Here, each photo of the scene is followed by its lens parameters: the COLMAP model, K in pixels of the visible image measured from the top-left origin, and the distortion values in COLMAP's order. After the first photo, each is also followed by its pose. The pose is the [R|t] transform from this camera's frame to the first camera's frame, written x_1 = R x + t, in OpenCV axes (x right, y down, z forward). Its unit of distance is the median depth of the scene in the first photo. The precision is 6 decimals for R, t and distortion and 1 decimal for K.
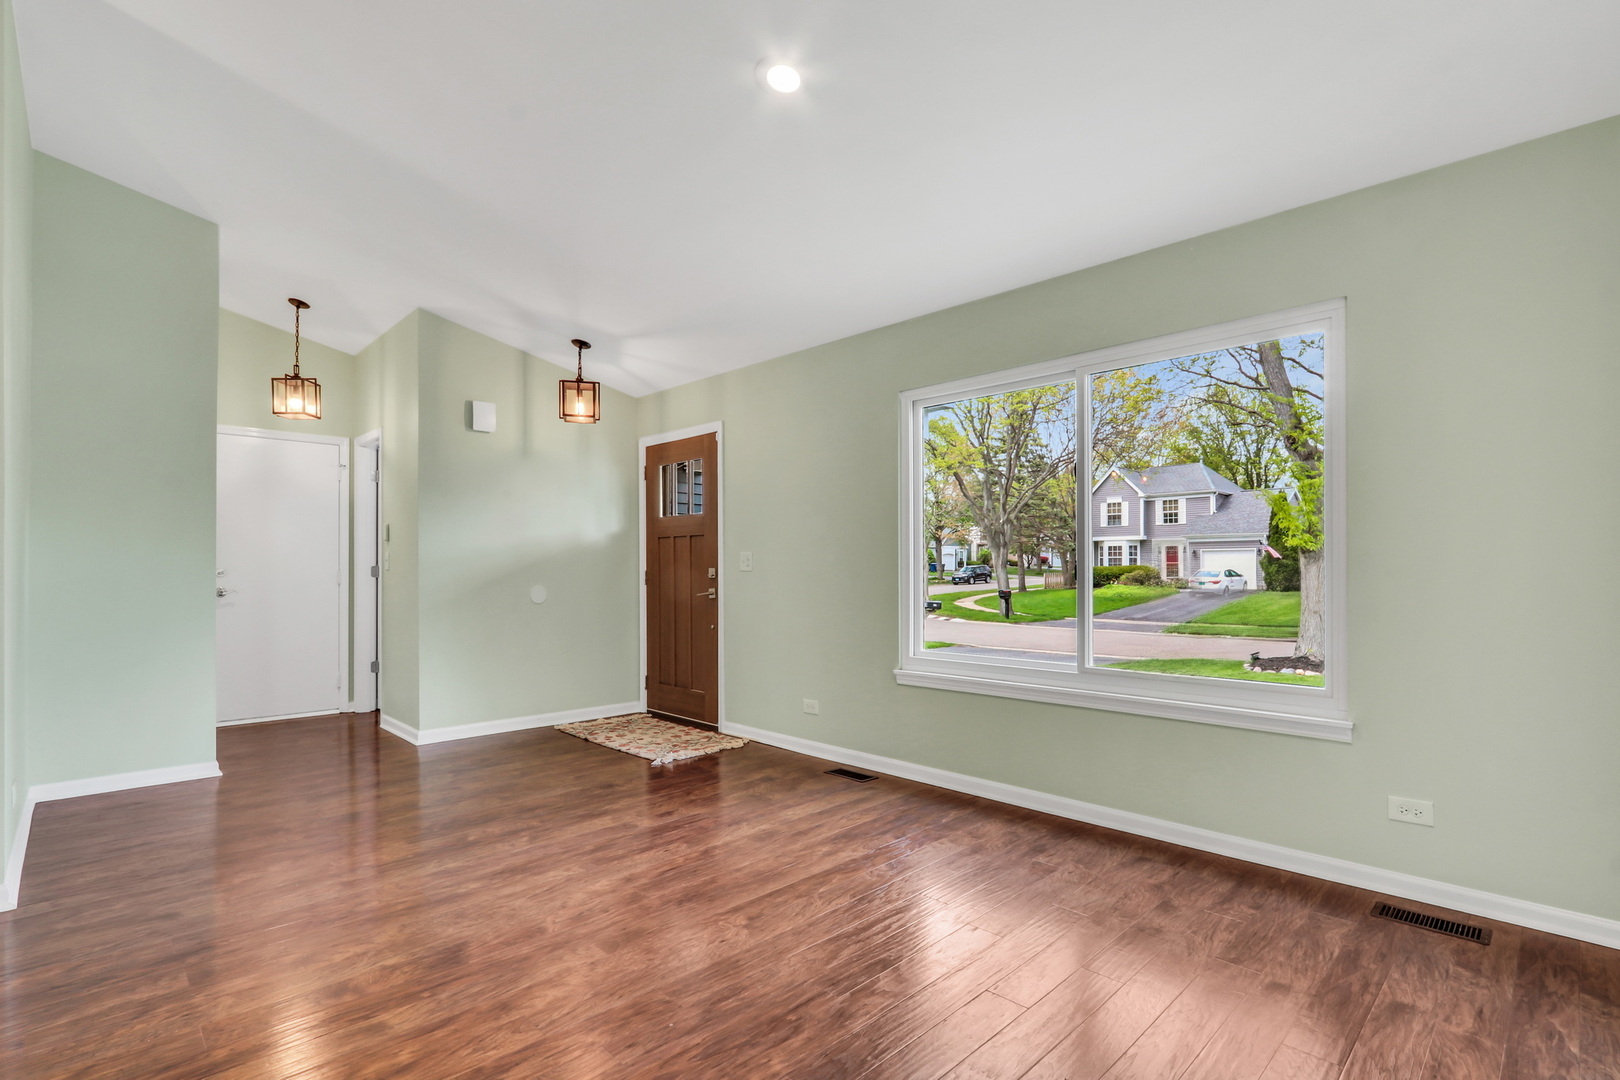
lens RADIAL K [[784.2, 0, 810.7], [0, 784.2, 556.9], [0, 0, 1]] dist [-0.004673, -0.000117]
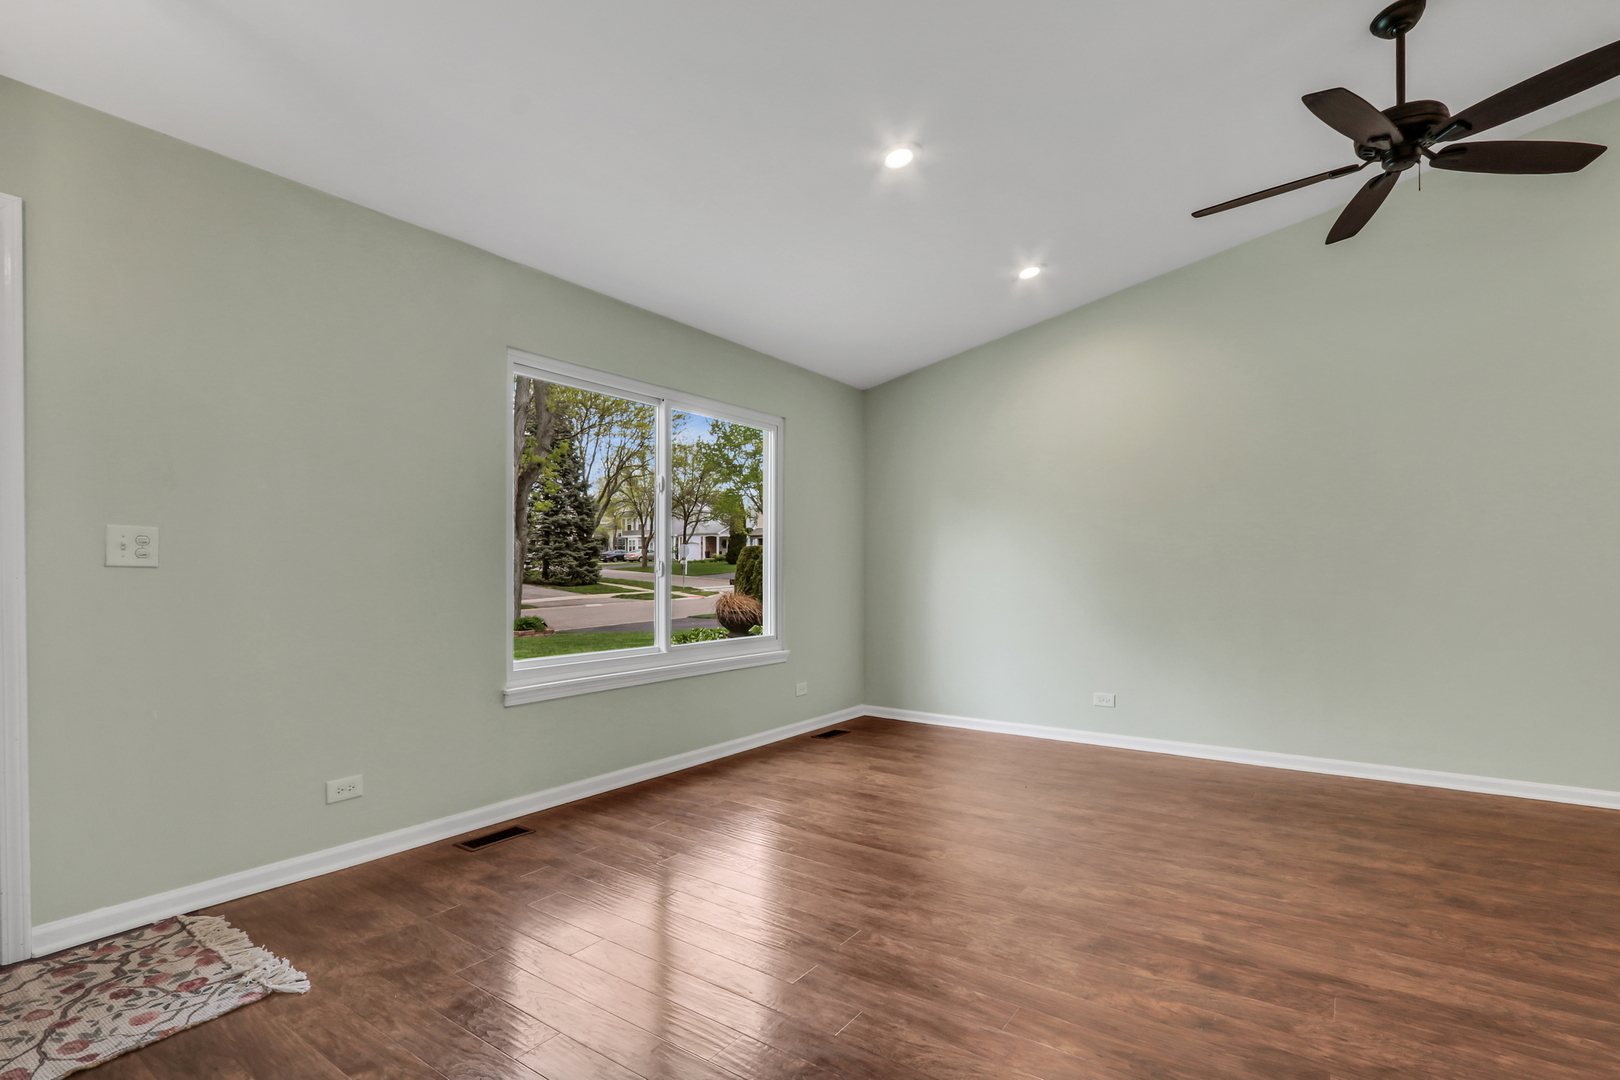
lens RADIAL K [[784.2, 0, 815.2], [0, 784.2, 573.3], [0, 0, 1]] dist [-0.004673, -0.000117]
pose [[-0.210428, -0.002088, 0.977607, -1.132328], [-0.024013, 0.999707, -0.003033, 0.029212], [-0.977314, -0.024113, -0.210416, 1.309436]]
